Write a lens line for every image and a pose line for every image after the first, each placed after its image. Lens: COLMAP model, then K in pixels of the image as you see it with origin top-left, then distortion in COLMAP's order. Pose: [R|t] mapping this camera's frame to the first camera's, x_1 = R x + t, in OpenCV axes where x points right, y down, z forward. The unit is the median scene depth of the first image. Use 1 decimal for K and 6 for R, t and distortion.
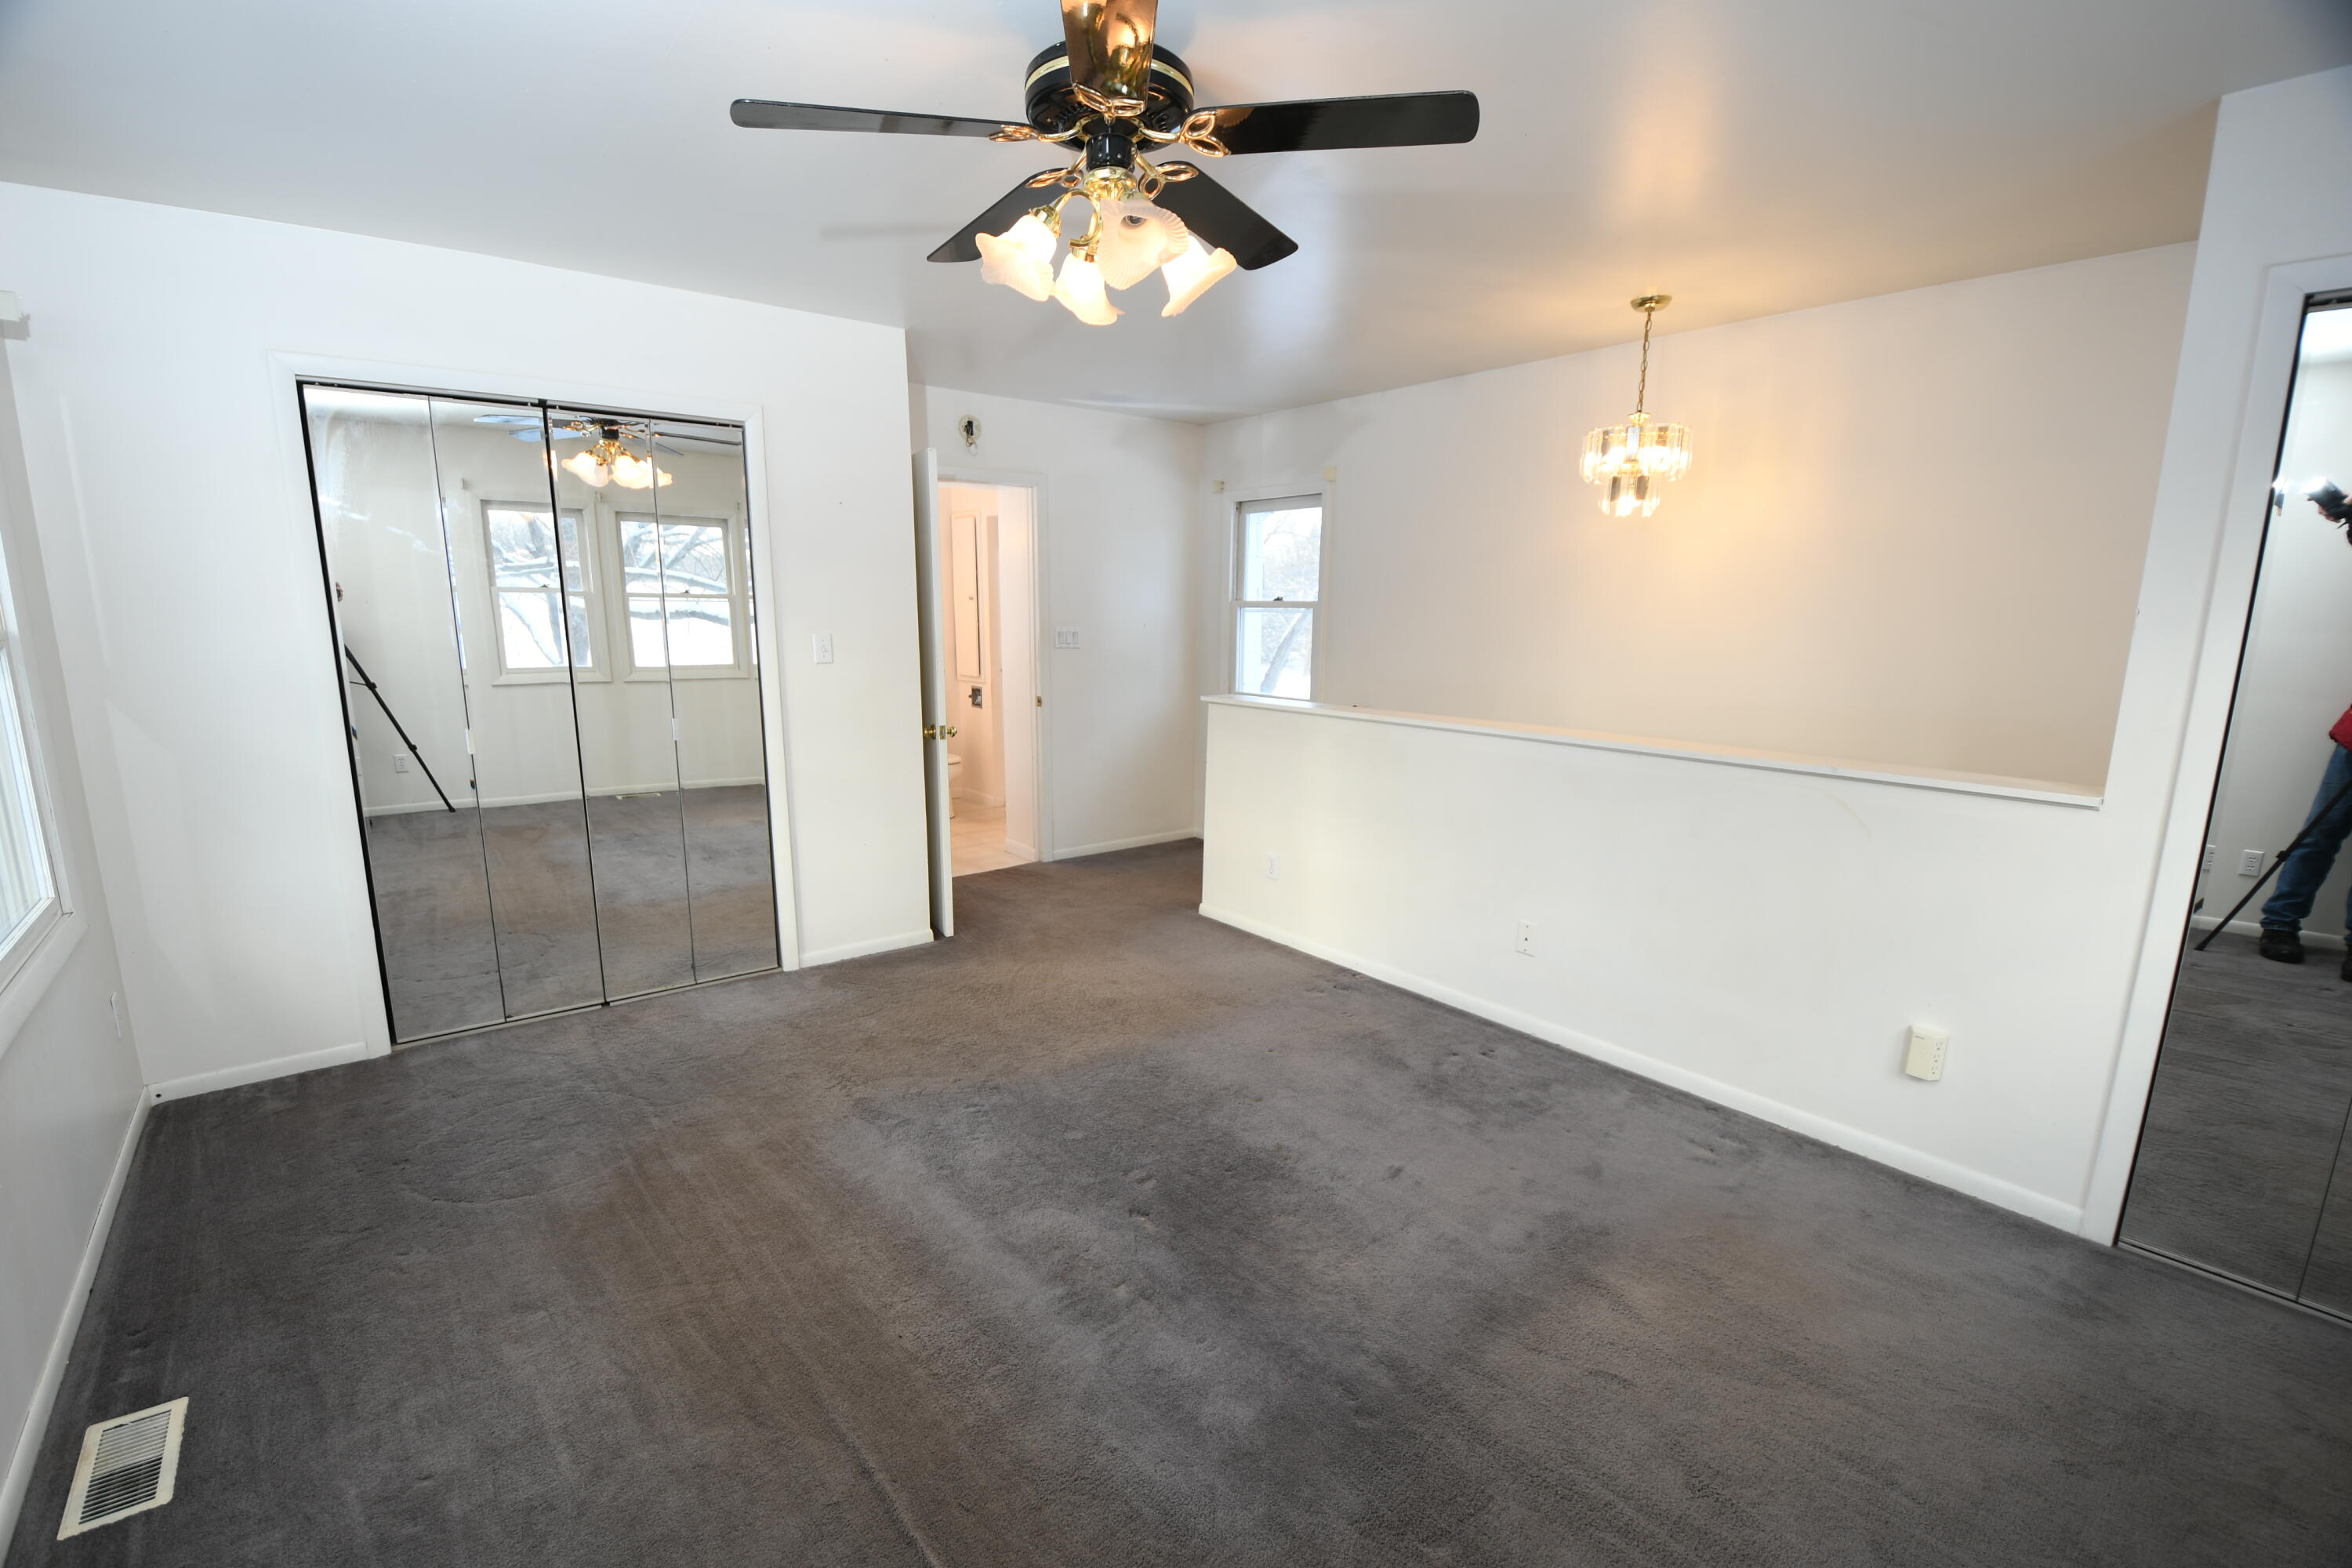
lens RADIAL K [[1043.1, 0, 1162.8], [0, 1043.1, 818.5], [0, 0, 1]] dist [-0.001187, -0.000652]
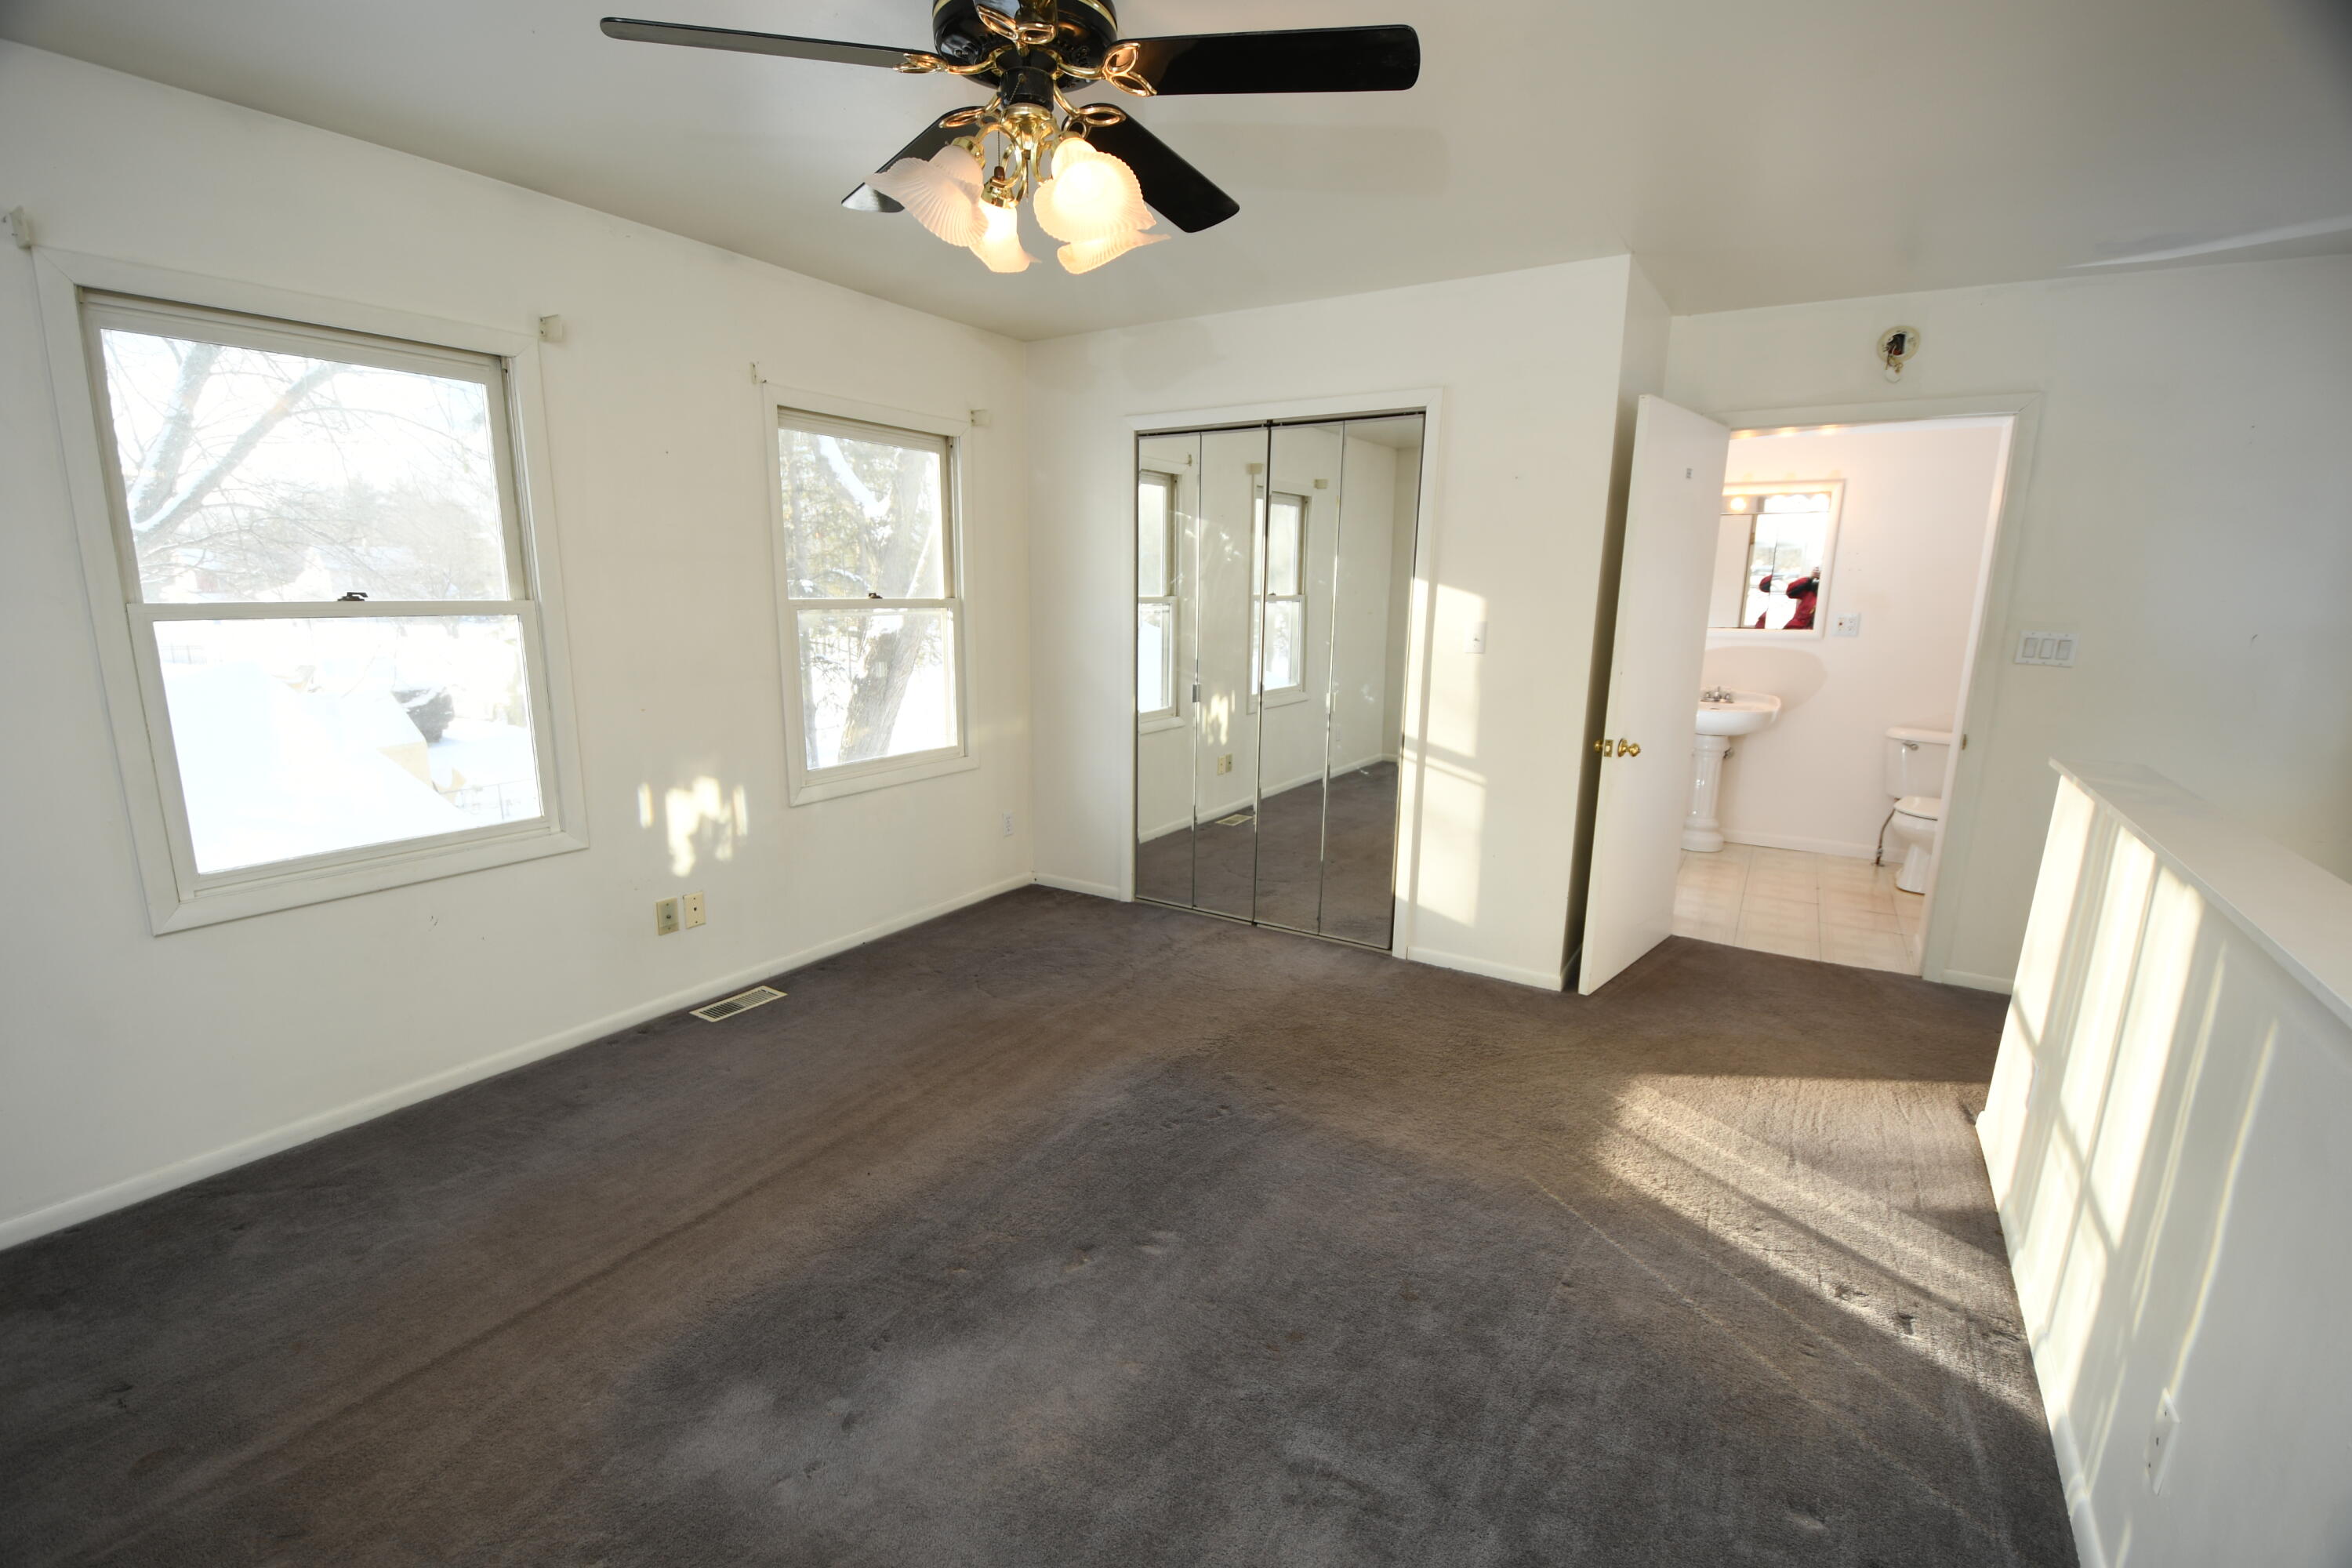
lens RADIAL K [[1043.1, 0, 1162.8], [0, 1043.1, 818.5], [0, 0, 1]] dist [-0.001187, -0.000652]
pose [[0.314357, 0.208780, -0.926062, 0.492016], [-0.196280, 0.968731, 0.151771, -0.094951], [0.928792, 0.134057, 0.345506, 0.443834]]
